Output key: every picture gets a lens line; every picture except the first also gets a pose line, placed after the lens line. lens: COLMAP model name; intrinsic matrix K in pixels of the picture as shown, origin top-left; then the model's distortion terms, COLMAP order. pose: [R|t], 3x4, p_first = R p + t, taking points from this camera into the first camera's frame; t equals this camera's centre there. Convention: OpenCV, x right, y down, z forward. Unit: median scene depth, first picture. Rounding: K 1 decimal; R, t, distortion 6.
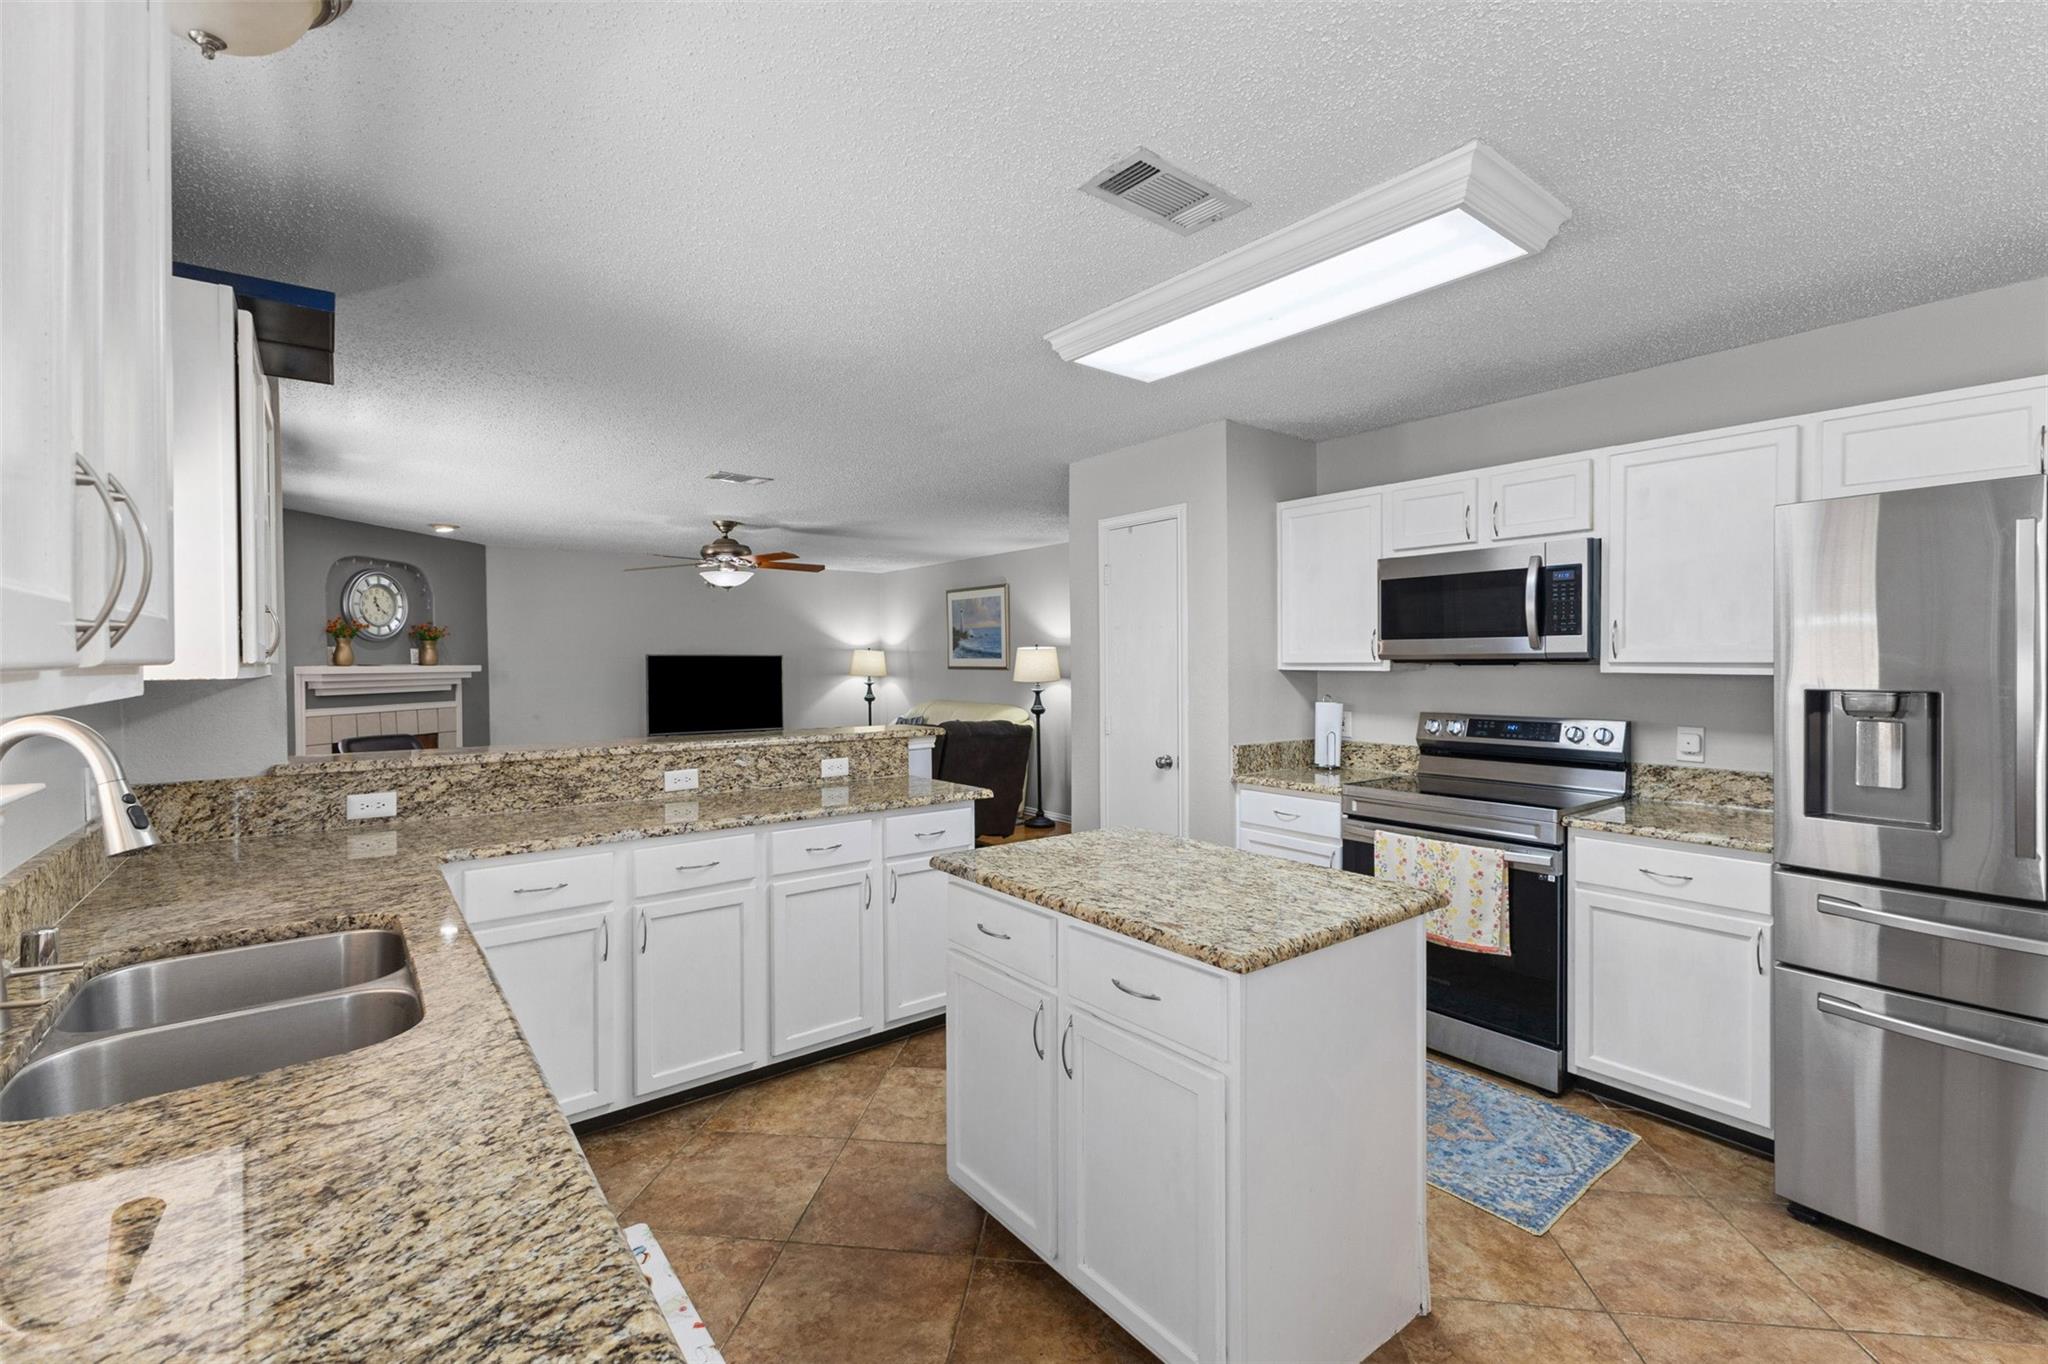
lens RADIAL K [[877.5, 0, 1027.5], [0, 877.5, 664.2], [0, 0, 1]] dist [0.001771, -0.000255]
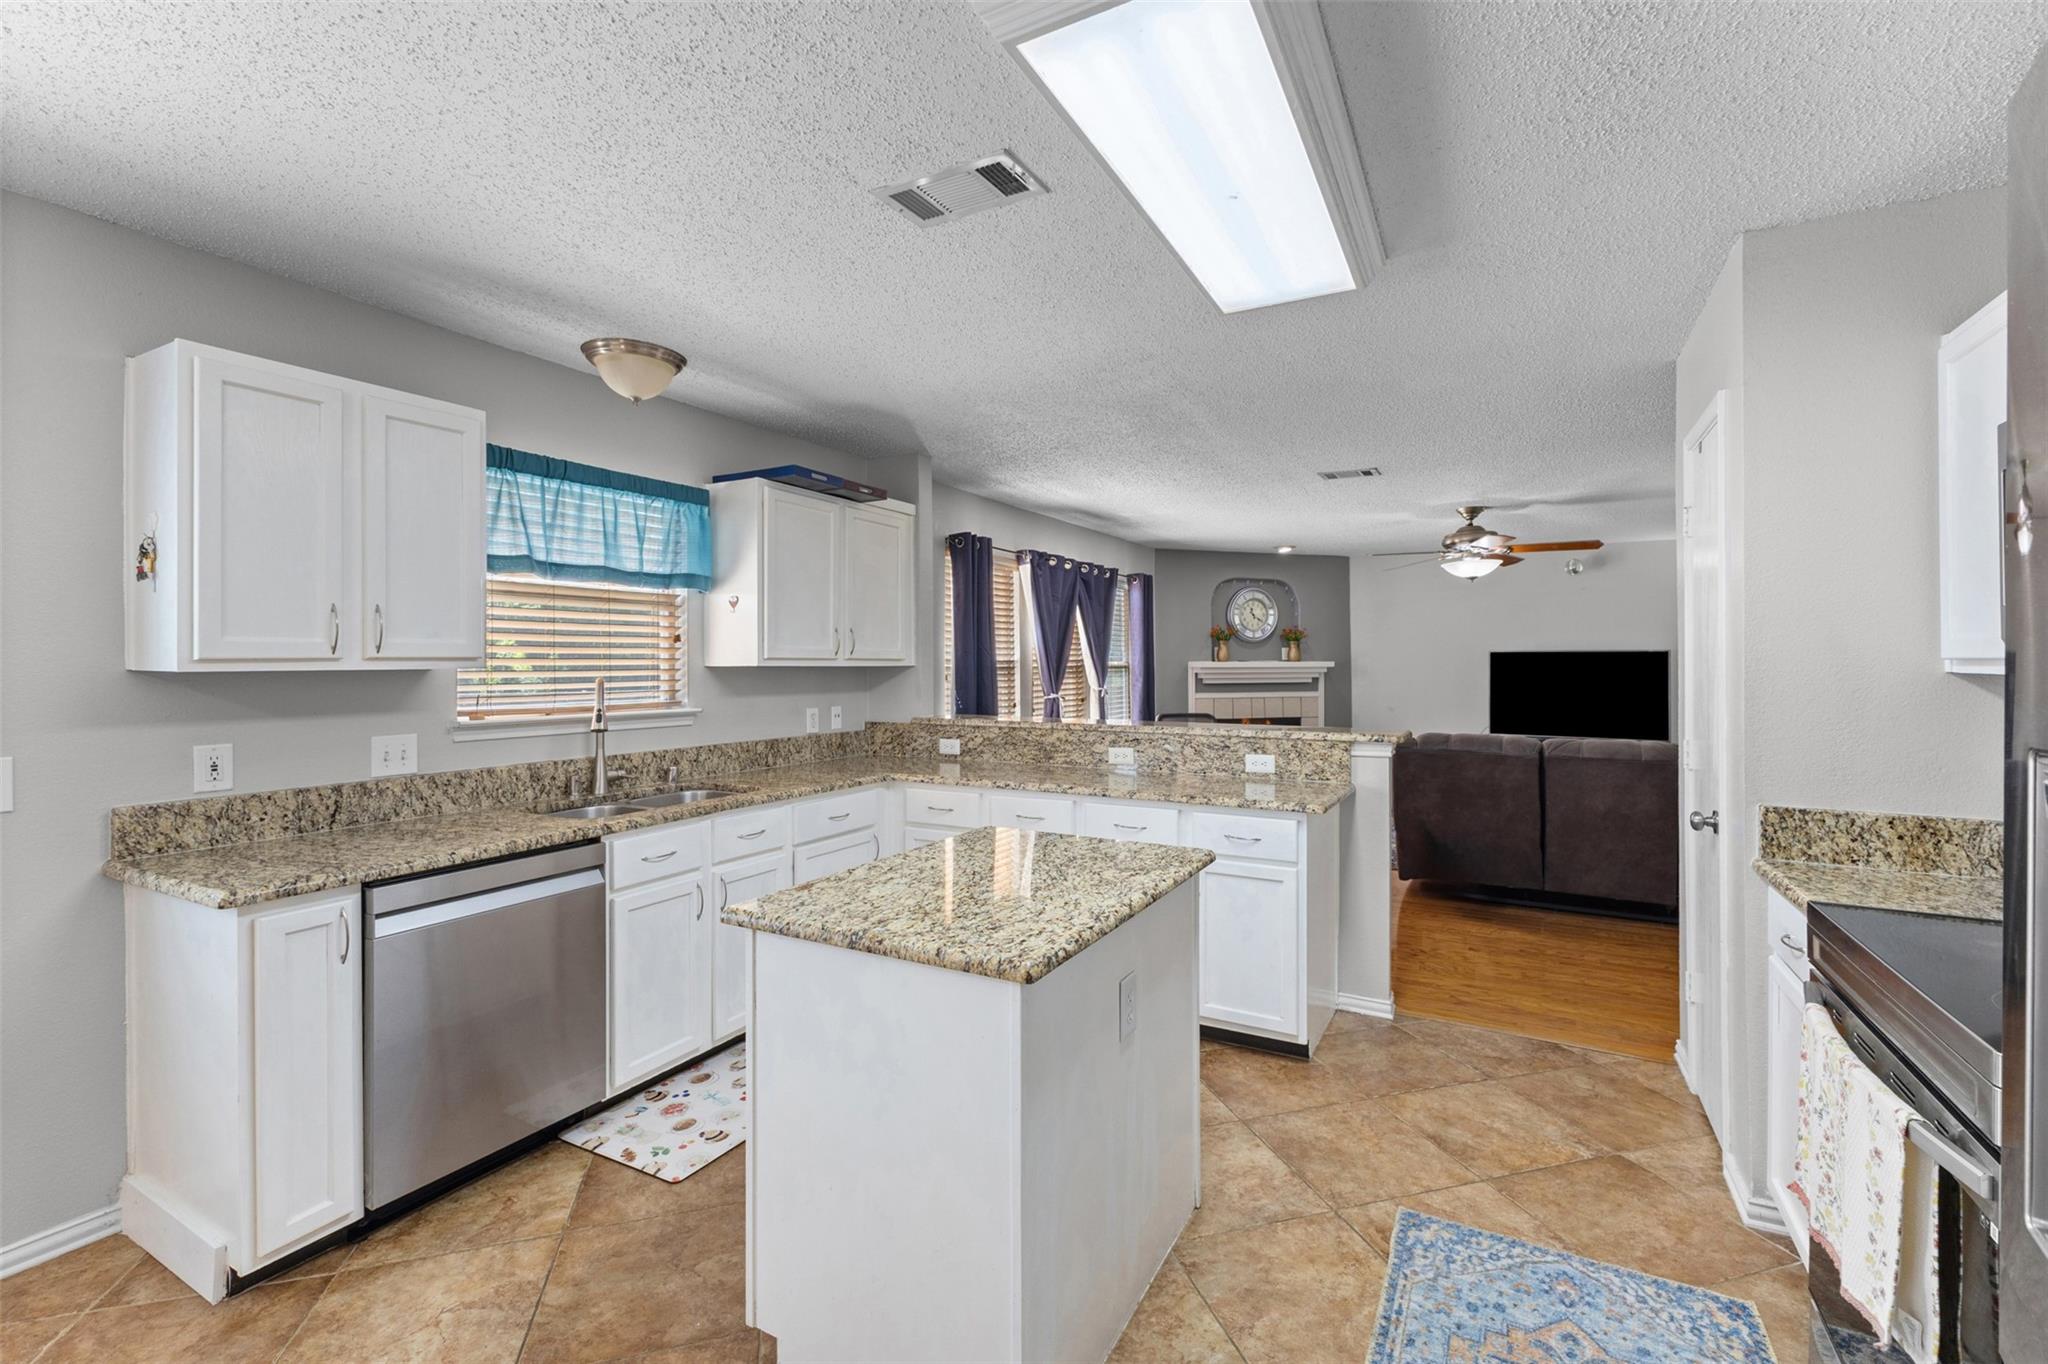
lens RADIAL K [[877.5, 0, 1027.5], [0, 877.5, 664.2], [0, 0, 1]] dist [0.001771, -0.000255]
pose [[0.399870, 0.005187, -0.916557, 0.527835], [-0.002412, 0.999986, 0.004607, 0.000772], [0.916569, 0.000368, 0.399877, 0.323007]]
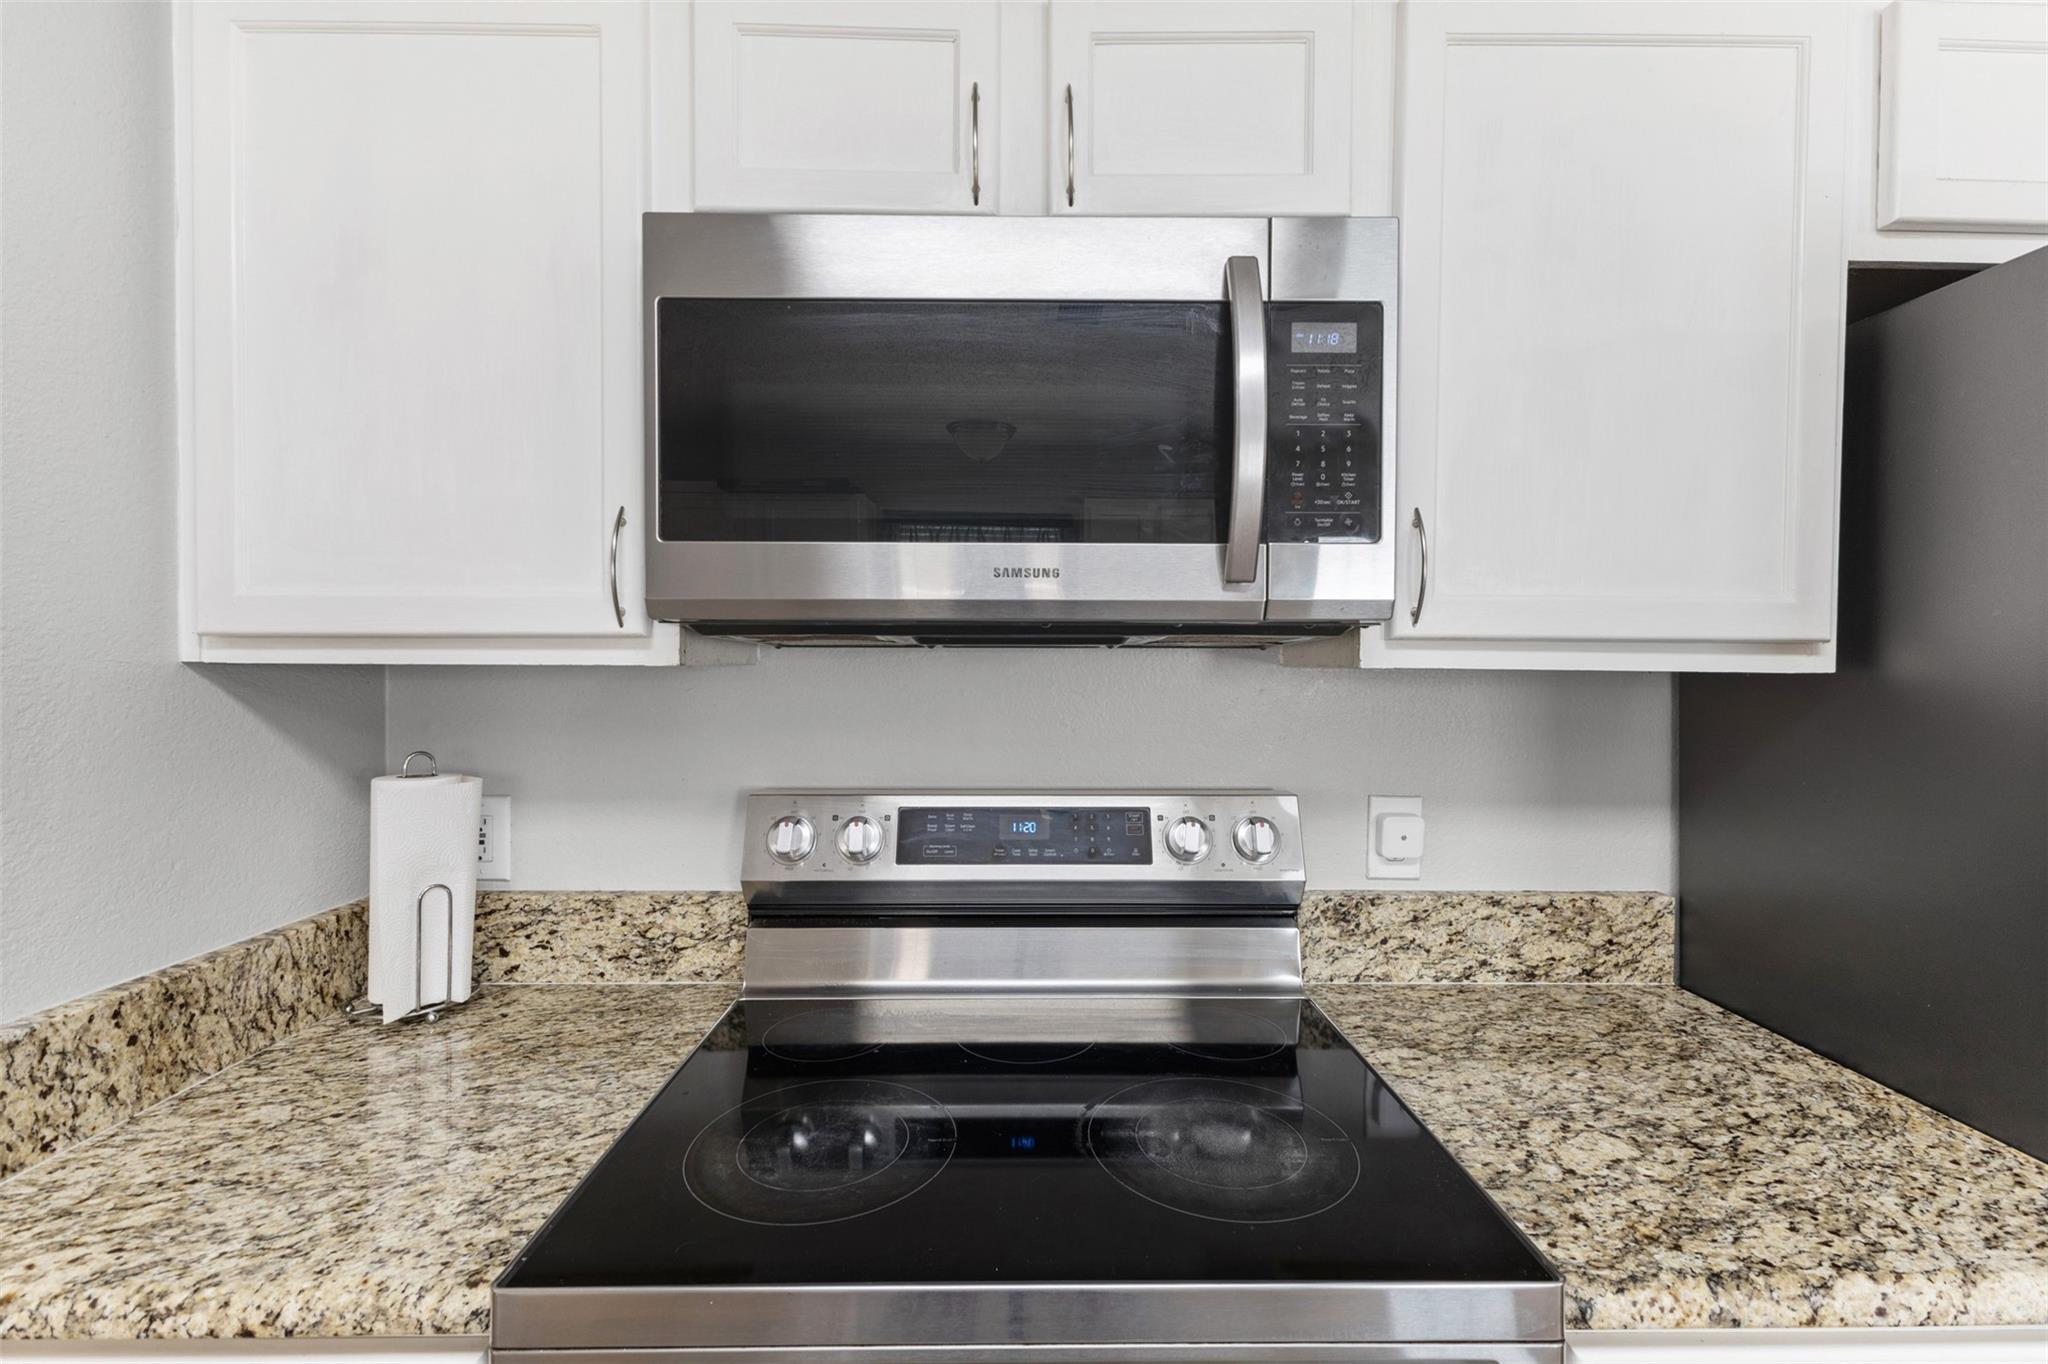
lens RADIAL K [[888.6, 0, 1034.4], [0, 888.6, 675.9], [0, 0, 1]] dist [-0.000012, -0.000213]
pose [[0.607353, -0.005276, 0.794415, 0.233256], [-0.005606, 0.999925, 0.010927, 0.006644], [-0.794412, -0.011090, 0.607278, 0.664827]]
